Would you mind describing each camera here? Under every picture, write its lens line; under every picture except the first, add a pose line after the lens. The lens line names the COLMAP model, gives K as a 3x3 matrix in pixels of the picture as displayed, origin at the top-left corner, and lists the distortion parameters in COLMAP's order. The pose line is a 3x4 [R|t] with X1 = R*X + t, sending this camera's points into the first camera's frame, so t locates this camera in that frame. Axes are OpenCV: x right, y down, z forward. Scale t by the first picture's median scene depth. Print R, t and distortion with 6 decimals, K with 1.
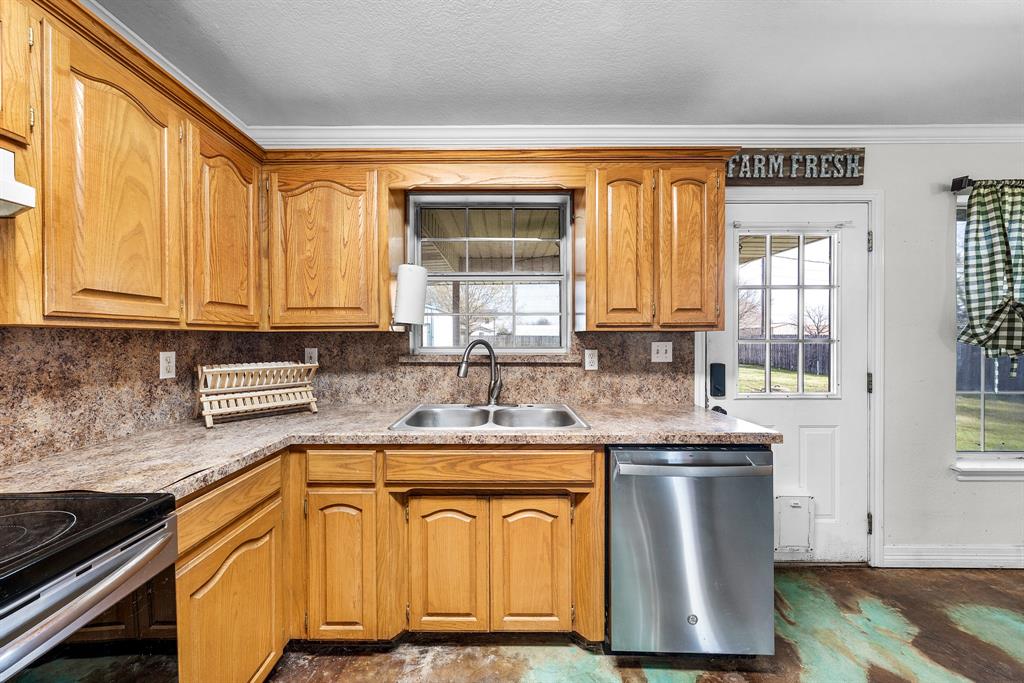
lens RADIAL K [[354.6, 0, 513.0], [0, 354.6, 340.0], [0, 0, 1]] dist [-0.000374, -0.000105]
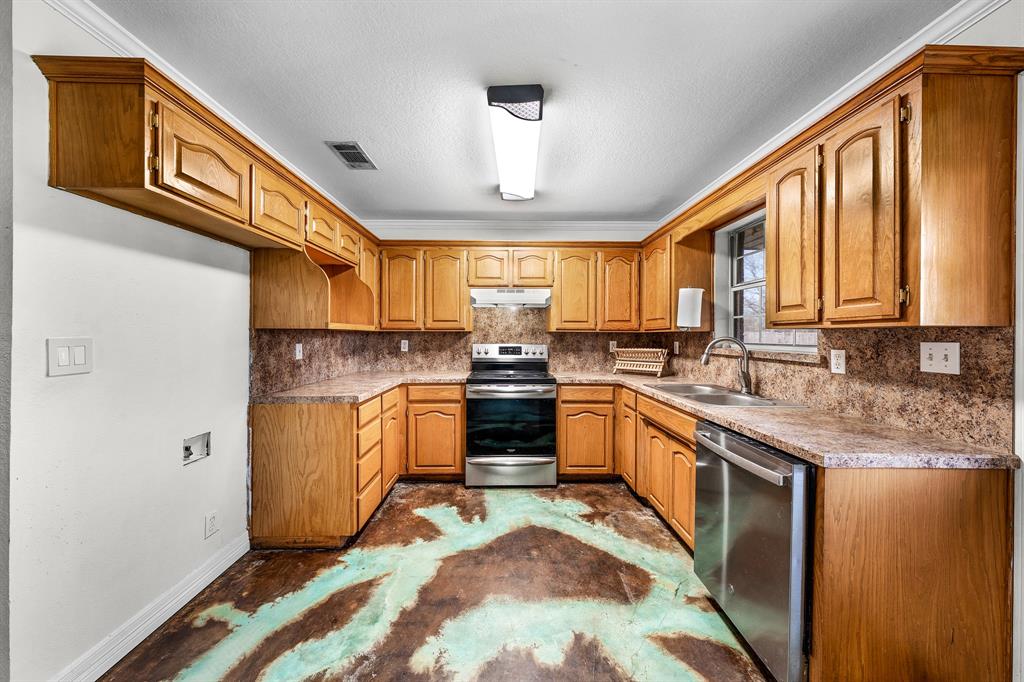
lens RADIAL K [[354.6, 0, 513.0], [0, 354.6, 339.5], [0, 0, 1]] dist [-0.000374, -0.000105]
pose [[0.031345, 0.012085, -0.999436, 1.064577], [-0.011001, 0.999871, 0.011745, 0.000771], [0.999448, 0.010627, 0.031474, 0.184352]]
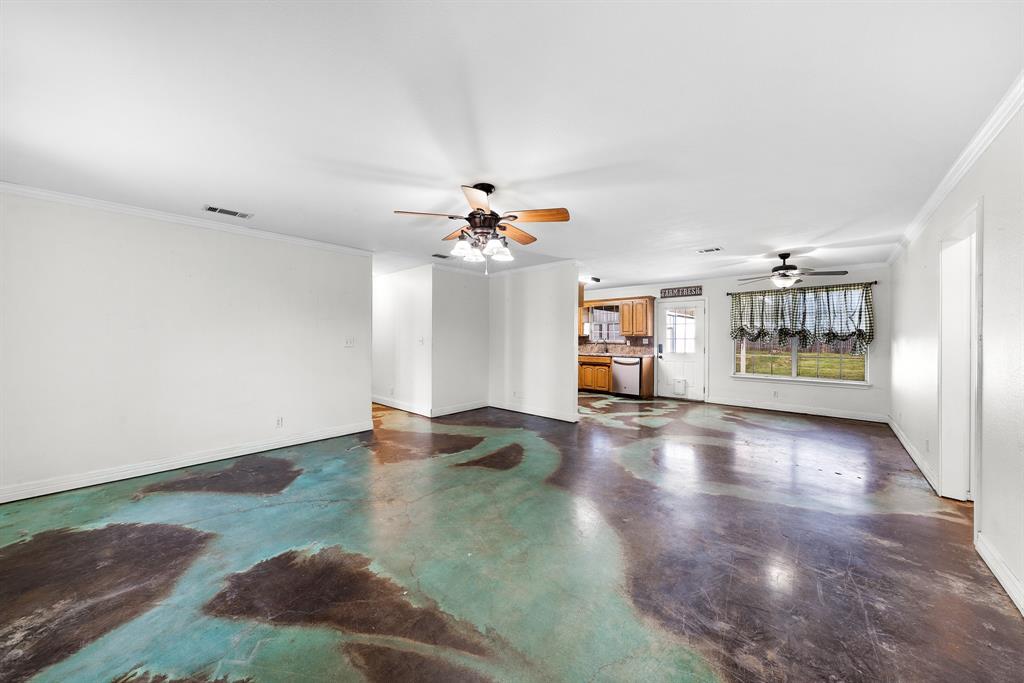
lens RADIAL K [[354.6, 0, 513.0], [0, 354.6, 340.0], [0, 0, 1]] dist [-0.000374, -0.000105]
pose [[0.750316, 0.004870, -0.661062, 1.951283], [-0.007017, 0.999975, -0.000598, 0.032723], [0.661042, 0.005087, 0.750331, -2.995673]]
